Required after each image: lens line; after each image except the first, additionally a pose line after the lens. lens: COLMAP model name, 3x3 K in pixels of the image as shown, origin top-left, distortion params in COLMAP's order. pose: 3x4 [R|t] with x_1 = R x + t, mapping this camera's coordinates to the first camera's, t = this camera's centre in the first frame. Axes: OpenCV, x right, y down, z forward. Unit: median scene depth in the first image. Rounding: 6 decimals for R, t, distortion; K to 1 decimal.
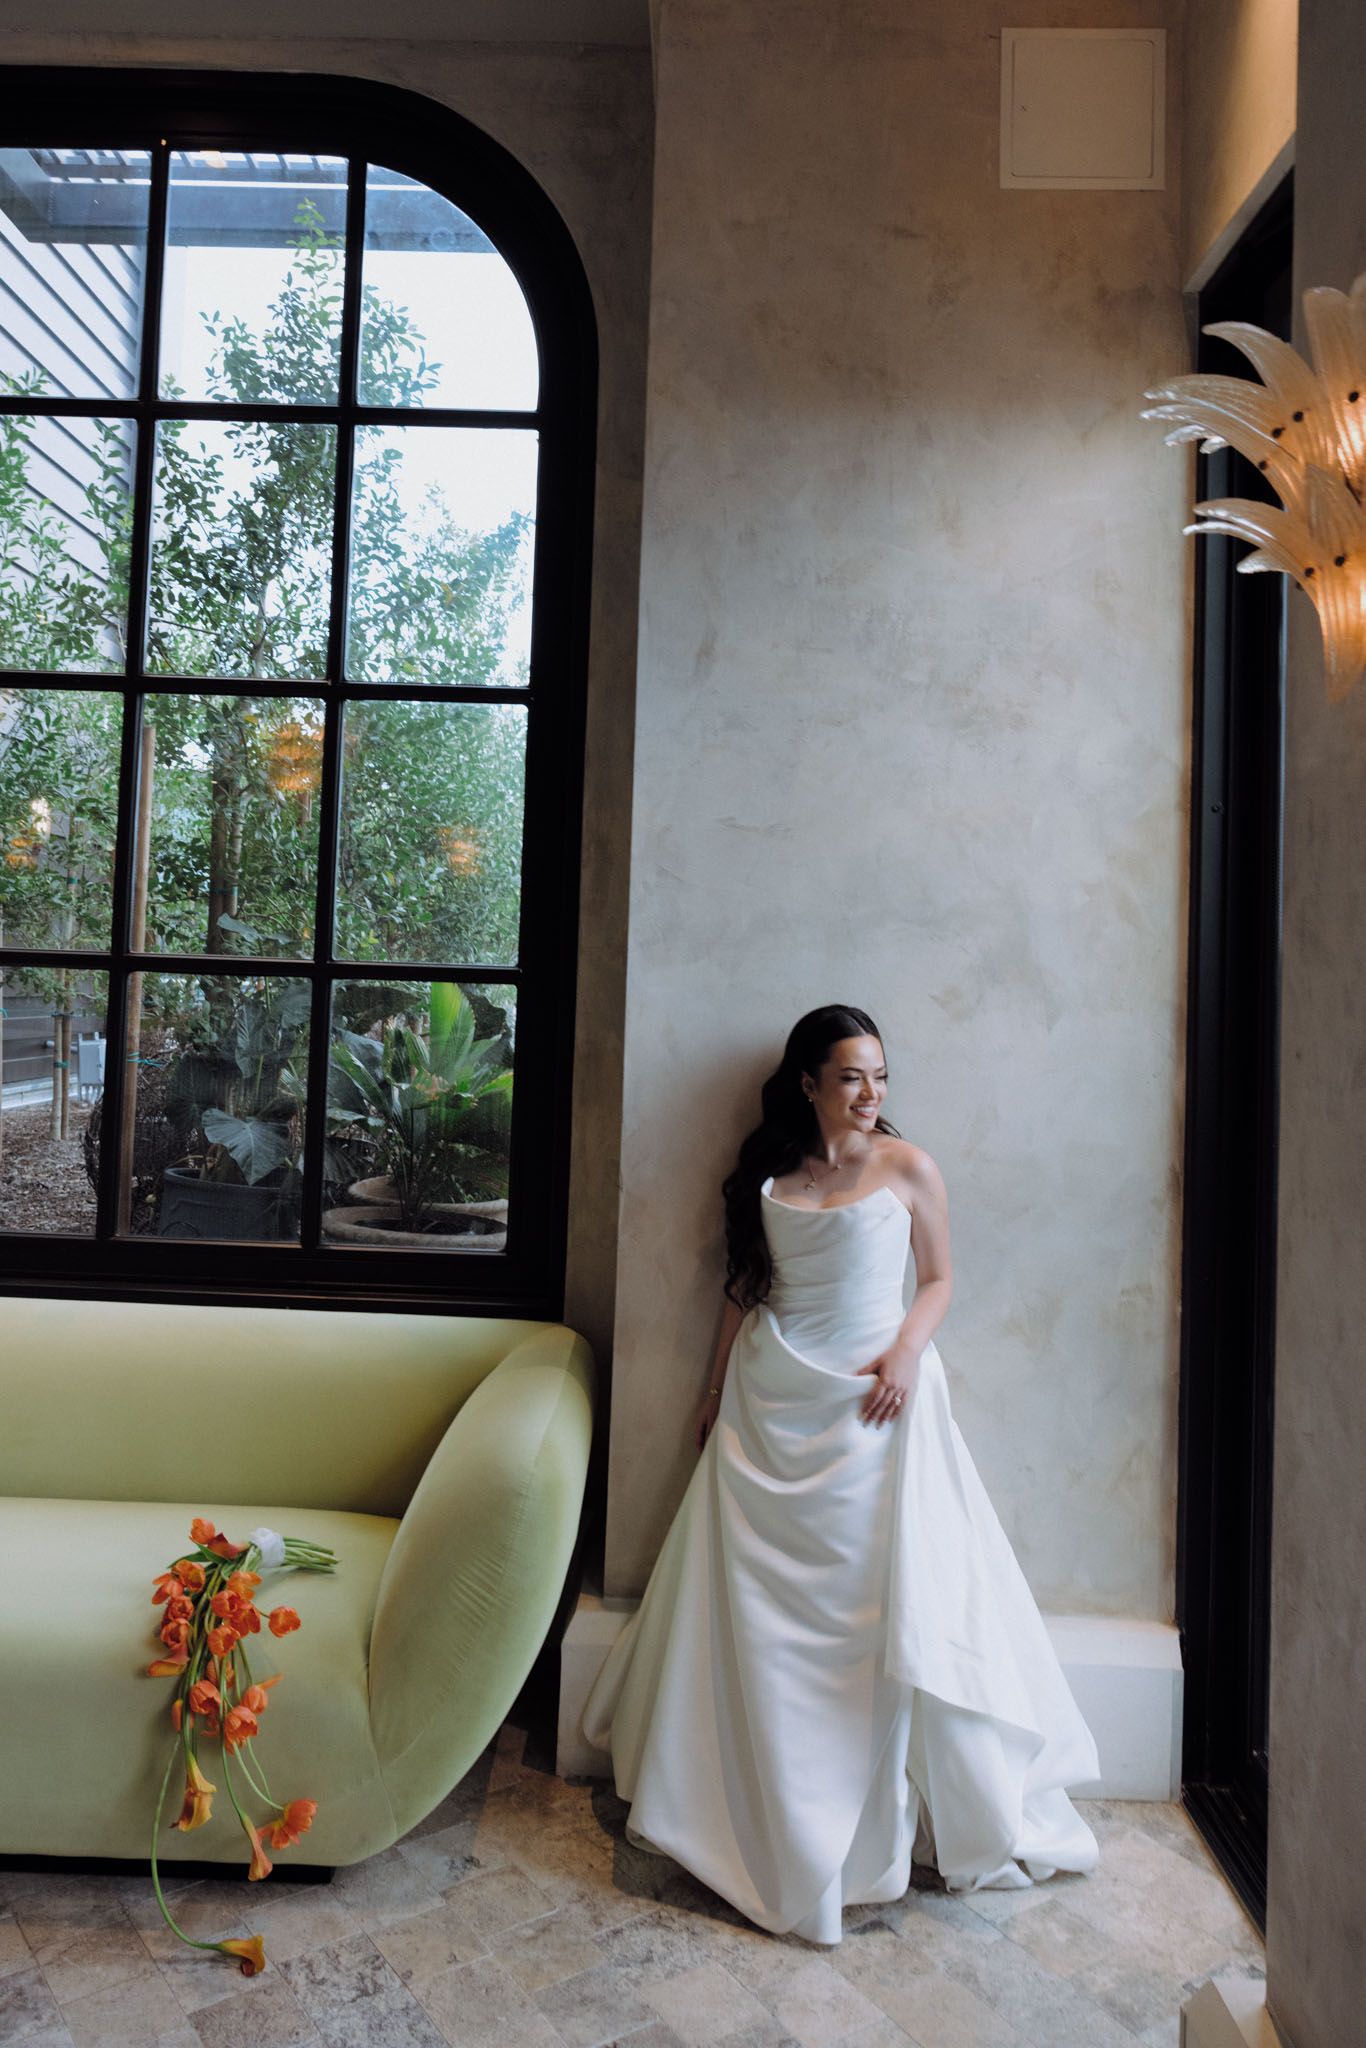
lens RADIAL K [[1365.4, 0, 752.4], [0, 1365.4, 941.6], [0, 0, 1]] dist [0.005356, 0.003103]
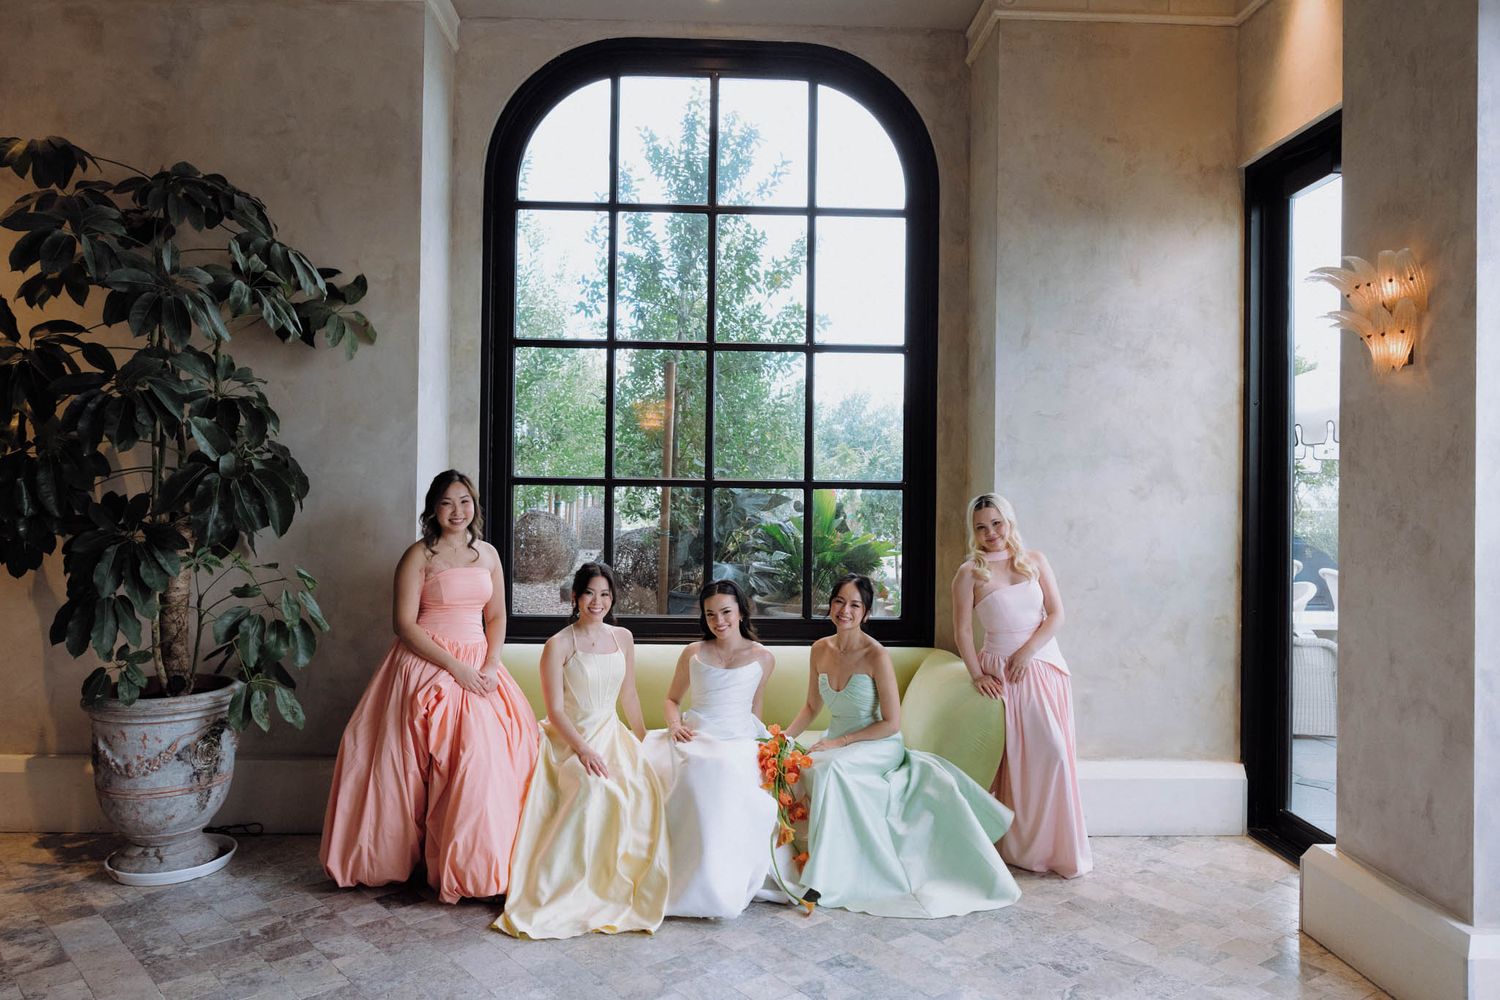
lens RADIAL K [[1006.3, 0, 750.0], [0, 1006.3, 500.0], [0, 0, 1]] dist [0.014118, 0.000805]
pose [[0.998086, -0.024229, 0.056899, -0.575075], [0.021995, 0.998975, 0.039568, -0.021843], [-0.057800, -0.038241, 0.997596, -0.598818]]
